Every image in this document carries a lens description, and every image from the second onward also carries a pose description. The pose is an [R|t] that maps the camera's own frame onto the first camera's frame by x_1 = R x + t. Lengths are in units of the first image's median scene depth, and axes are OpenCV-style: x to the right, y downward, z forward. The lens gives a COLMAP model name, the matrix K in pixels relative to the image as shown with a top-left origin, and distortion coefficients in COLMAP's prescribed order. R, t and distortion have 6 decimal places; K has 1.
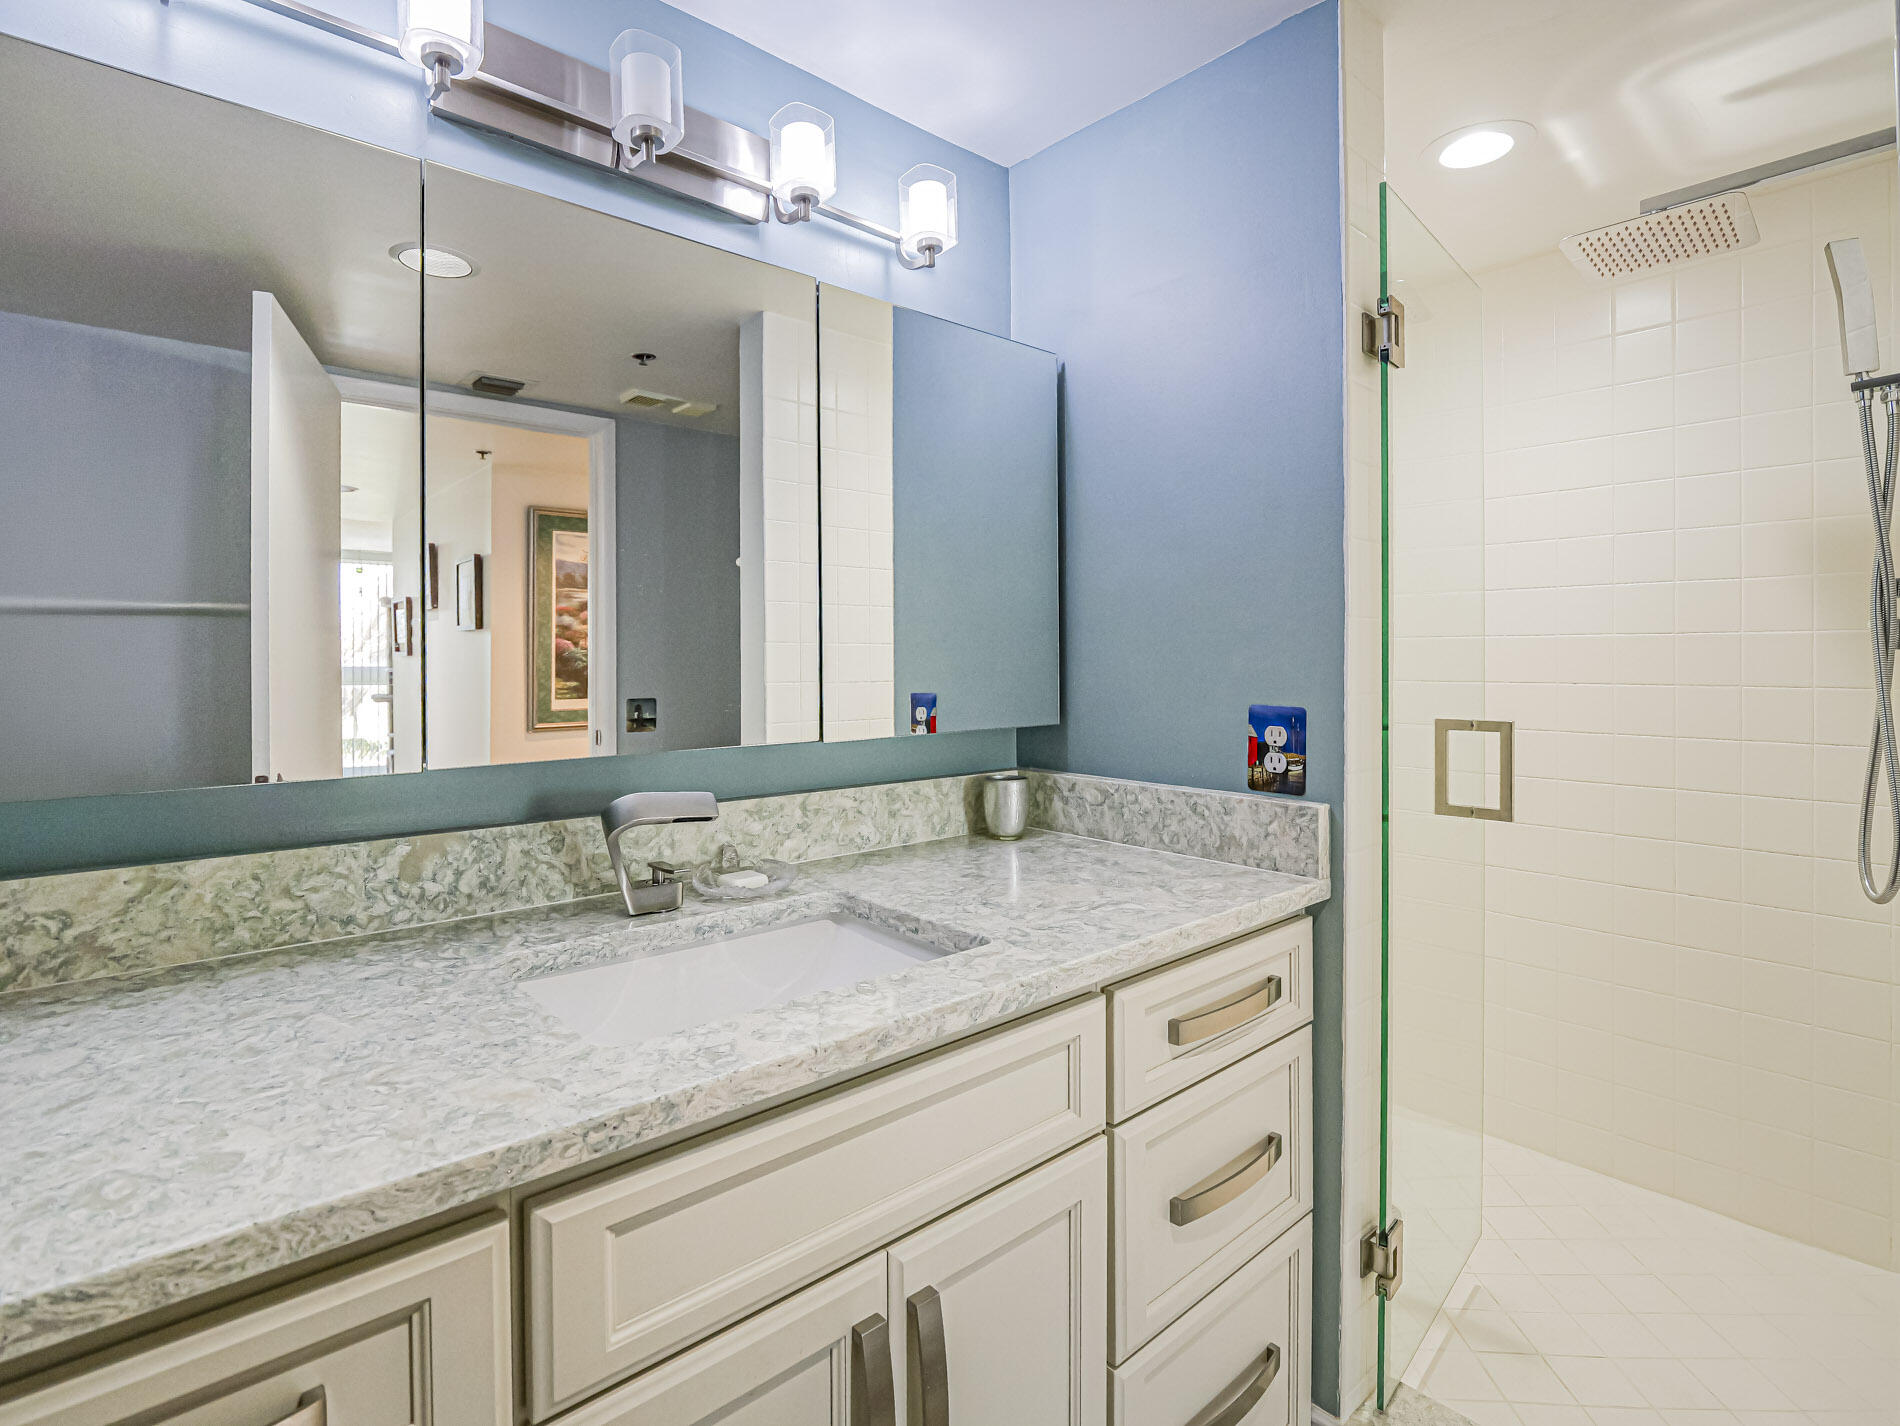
lens RADIAL K [[923.3, 0, 947.8], [0, 923.3, 684.8], [0, 0, 1]] dist [-0.002804, -0.000783]
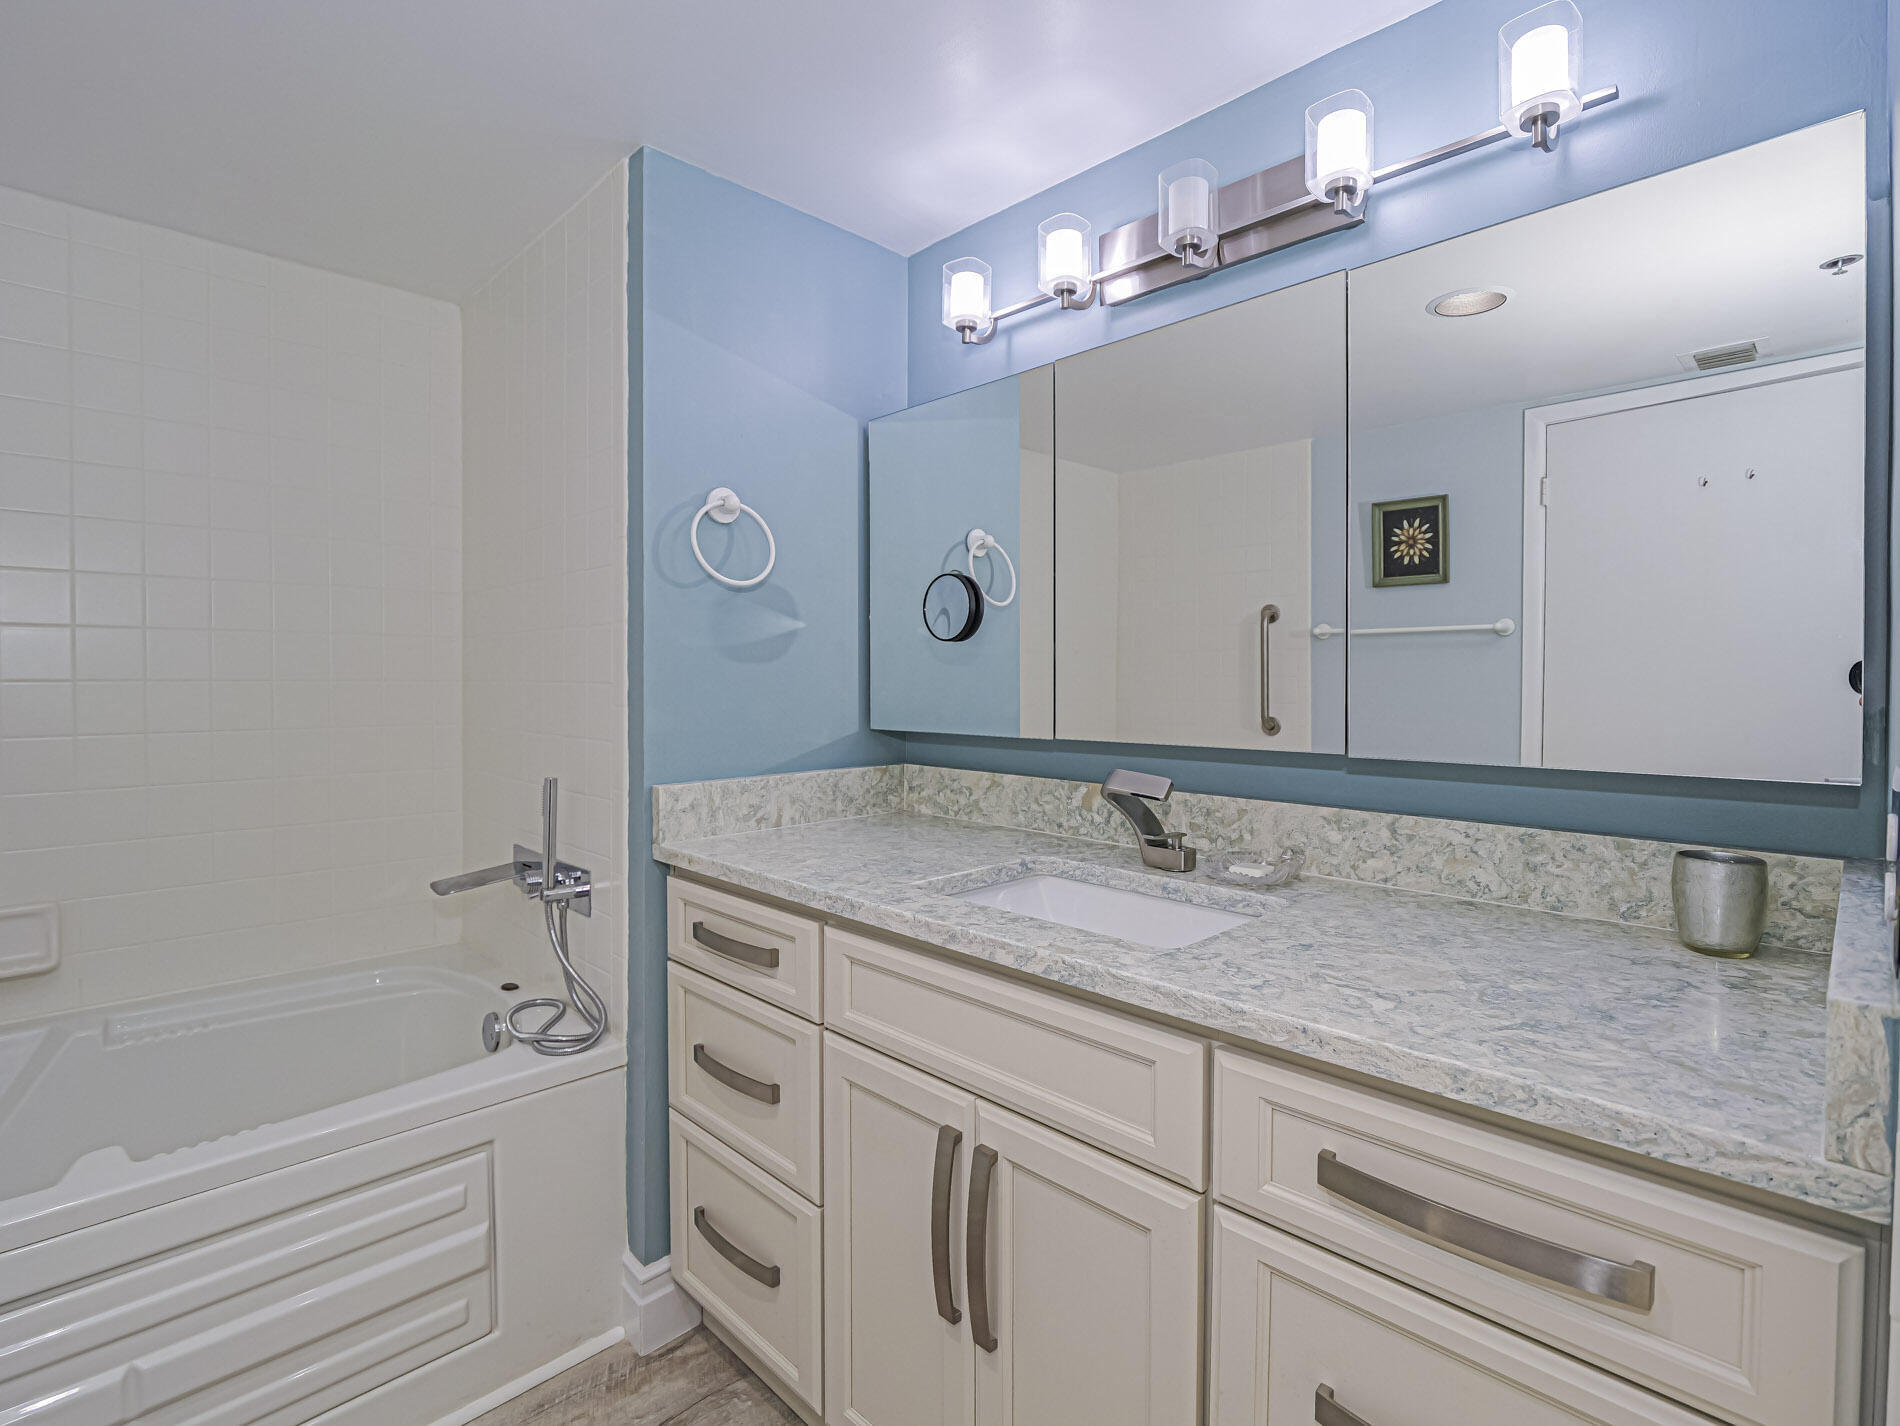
lens RADIAL K [[923.3, 0, 947.8], [0, 923.3, 684.8], [0, 0, 1]] dist [-0.002804, -0.000783]
pose [[0.069351, 0.015632, -0.997470, 0.978904], [-0.023324, 0.999629, 0.014044, -0.021131], [0.997320, 0.022291, 0.069690, 0.635311]]
